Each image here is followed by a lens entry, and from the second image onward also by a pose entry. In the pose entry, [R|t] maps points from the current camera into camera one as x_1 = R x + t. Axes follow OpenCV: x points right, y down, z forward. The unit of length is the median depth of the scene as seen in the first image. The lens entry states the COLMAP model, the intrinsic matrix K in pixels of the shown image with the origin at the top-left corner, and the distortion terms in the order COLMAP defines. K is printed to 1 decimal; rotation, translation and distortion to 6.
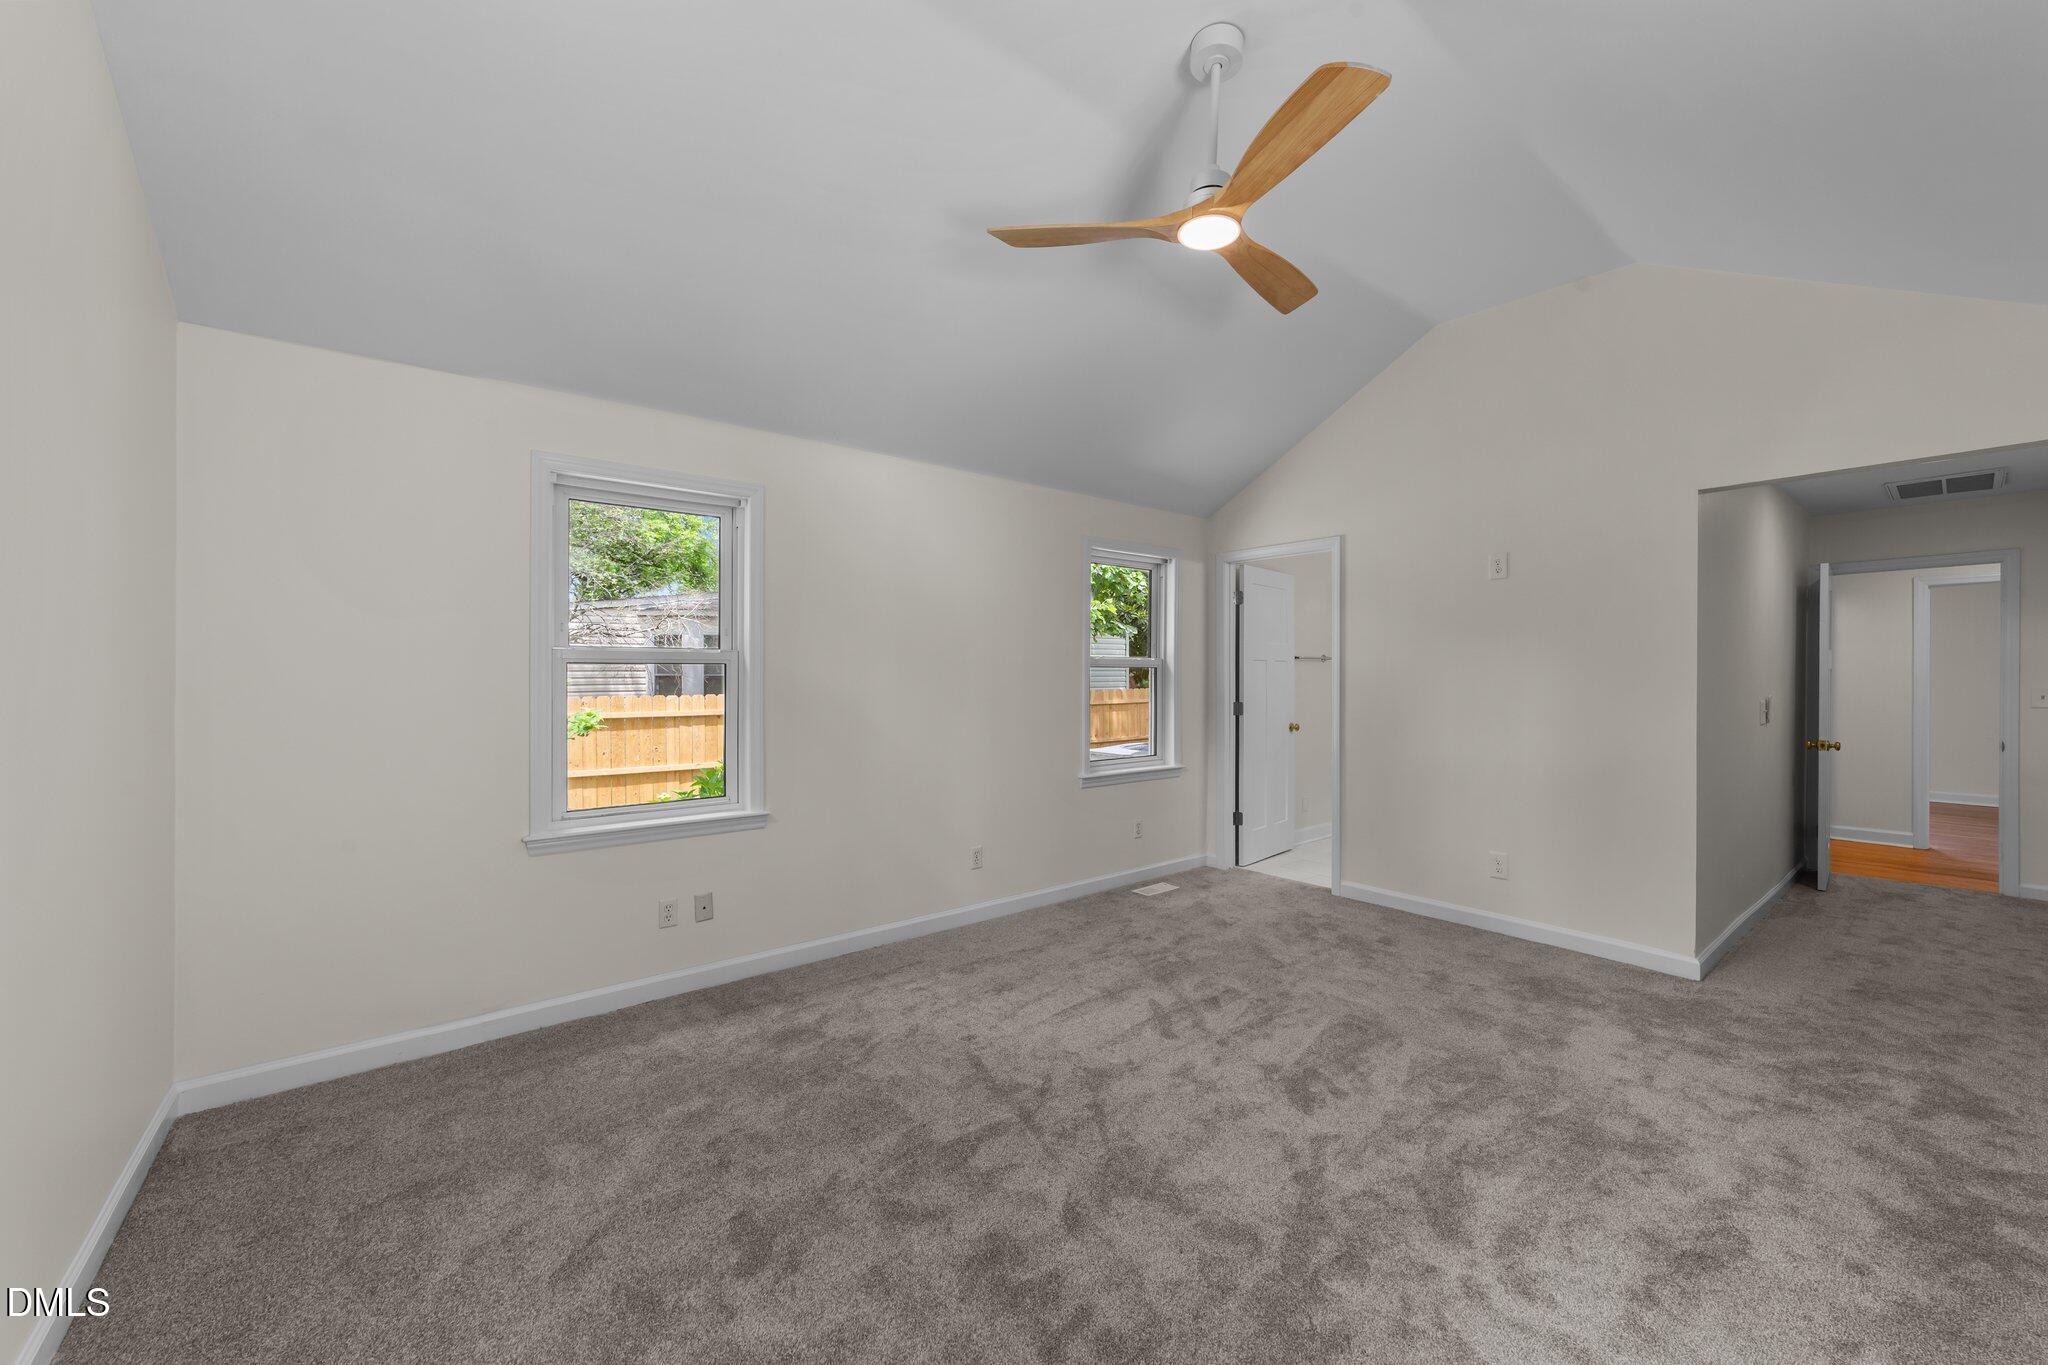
lens RADIAL K [[791.9, 0, 1037.2], [0, 791.9, 674.9], [0, 0, 1]] dist [-0.000371, 0.000170]
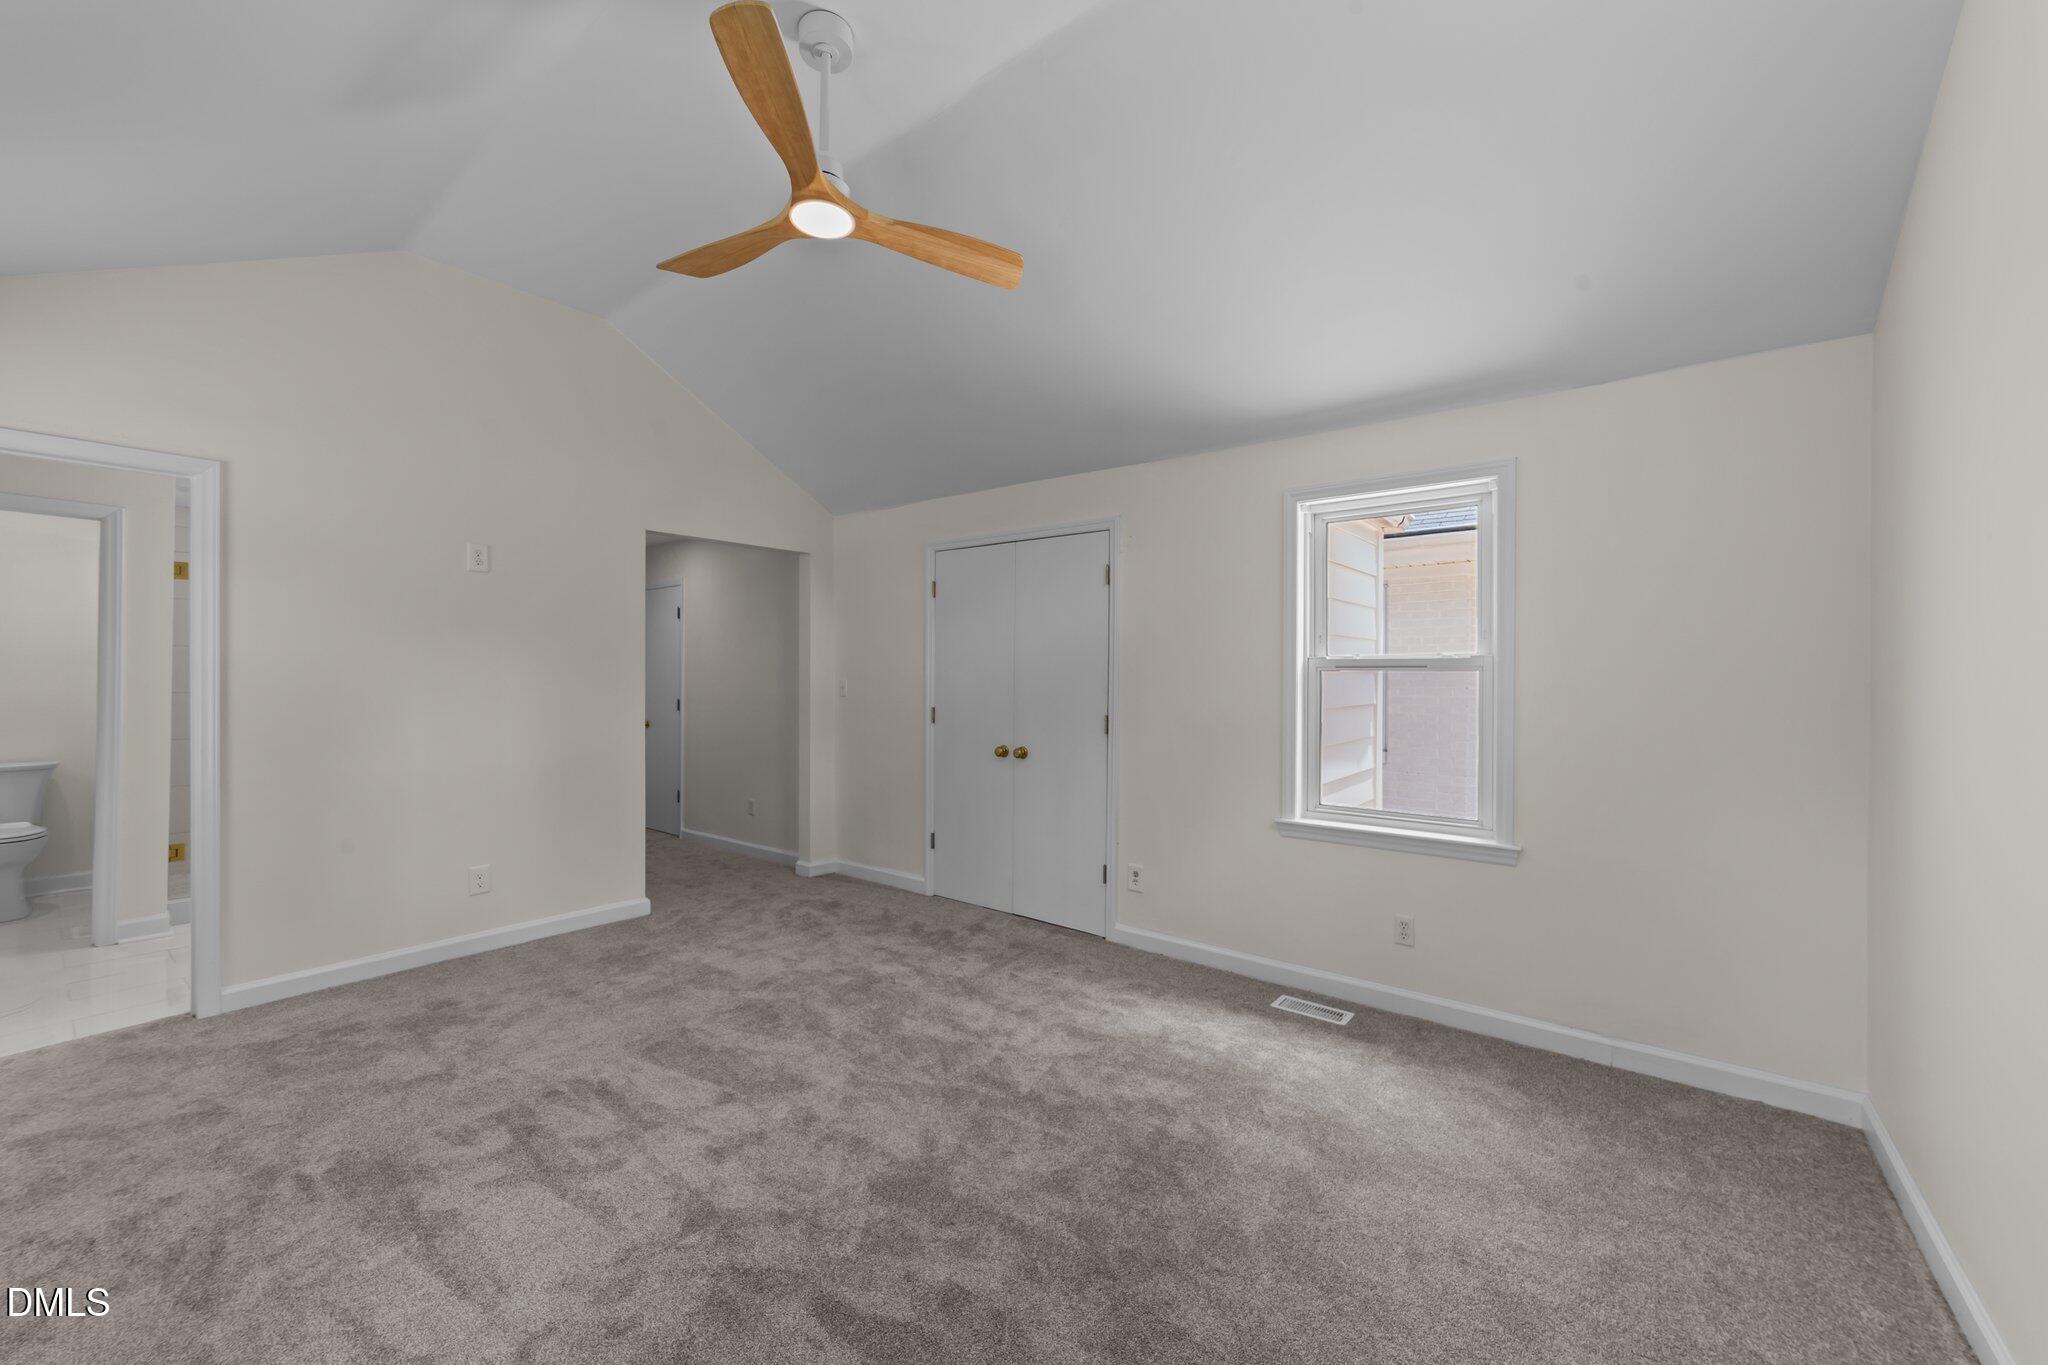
lens RADIAL K [[791.9, 0, 1037.2], [0, 791.9, 674.9], [0, 0, 1]] dist [-0.000371, 0.000170]
pose [[-0.219175, -0.000585, 0.975685, -0.639752], [-0.002113, 0.999998, 0.000125, -0.002252], [-0.975683, -0.002034, -0.219175, 0.777442]]
